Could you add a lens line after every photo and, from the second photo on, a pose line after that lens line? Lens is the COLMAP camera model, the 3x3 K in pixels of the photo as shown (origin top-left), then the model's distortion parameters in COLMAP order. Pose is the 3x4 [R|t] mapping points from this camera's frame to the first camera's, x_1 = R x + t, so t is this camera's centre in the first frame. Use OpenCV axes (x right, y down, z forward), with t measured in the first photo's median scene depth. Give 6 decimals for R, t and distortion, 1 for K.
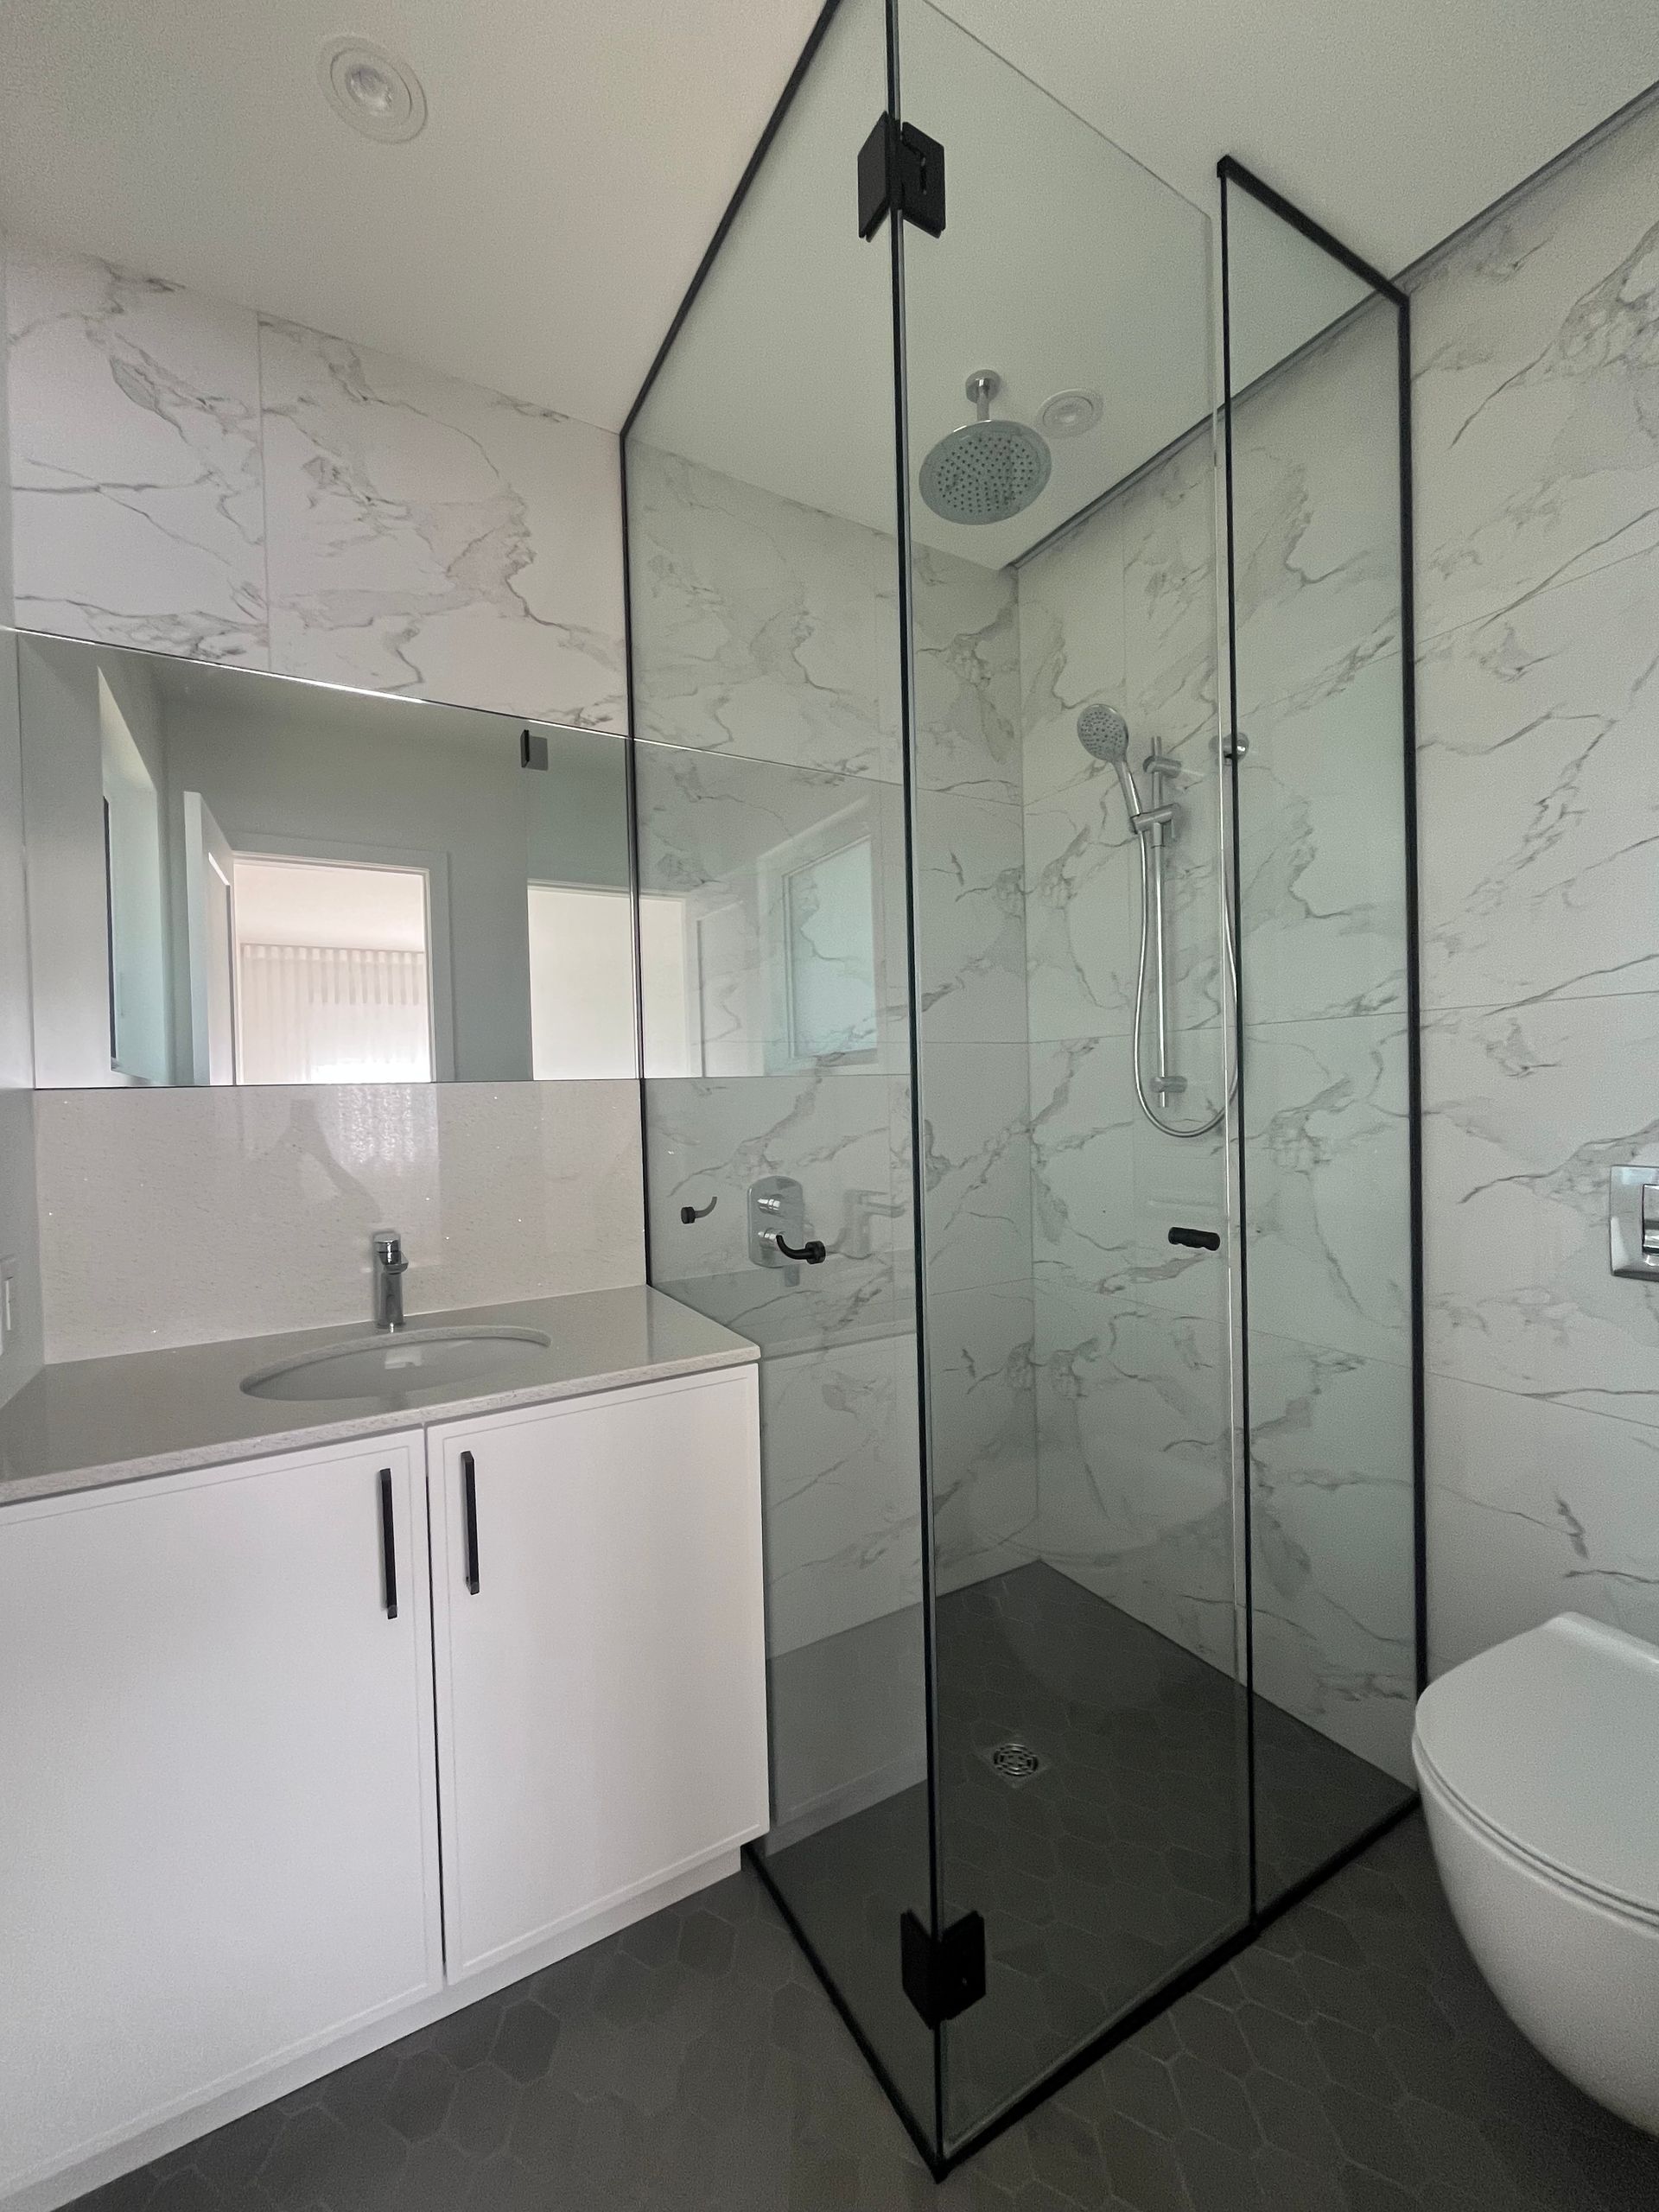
lens RADIAL K [[901.2, 0, 830.0], [0, 901.2, 1104.3], [0, 0, 1]] dist [-0.006188, 0.000417]
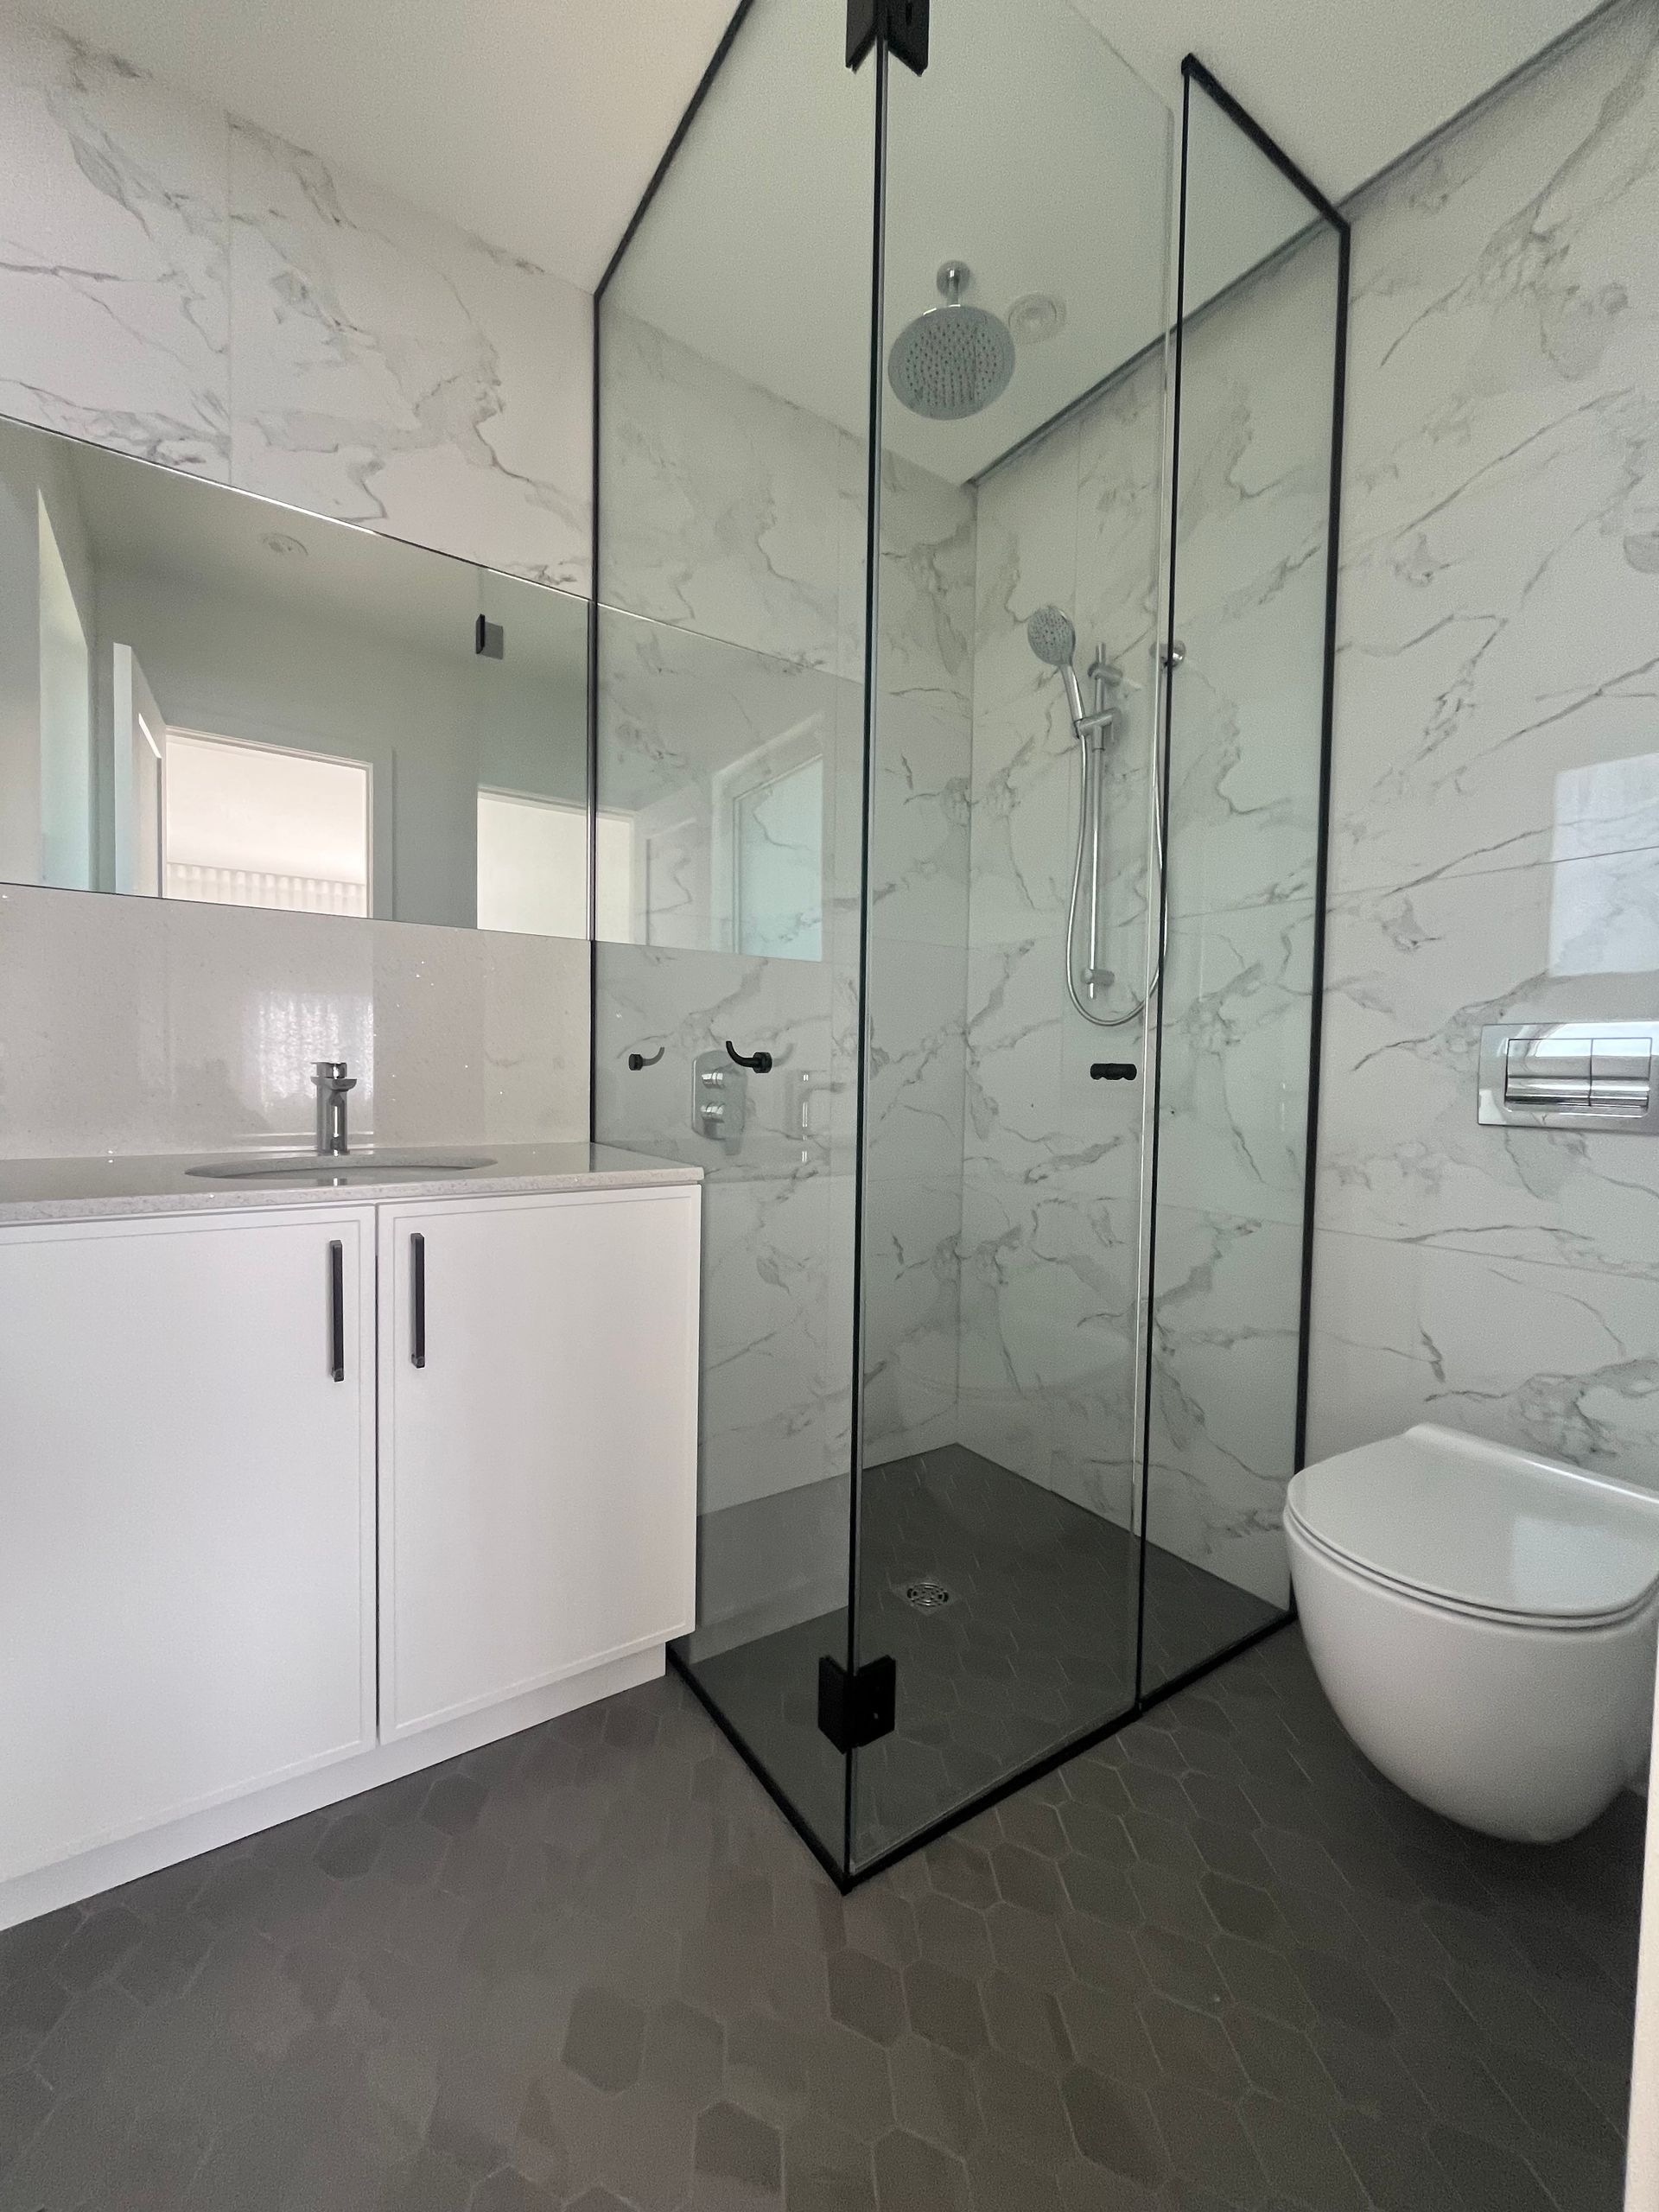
lens RADIAL K [[901.2, 0, 828.8], [0, 901.2, 1108.4], [0, 0, 1]] dist [-0.006188, 0.000417]
pose [[0.996689, 0.039560, 0.071040, -0.008688], [-0.040986, 0.998984, 0.018723, 0.151406], [-0.070227, -0.021572, 0.997298, -0.044177]]
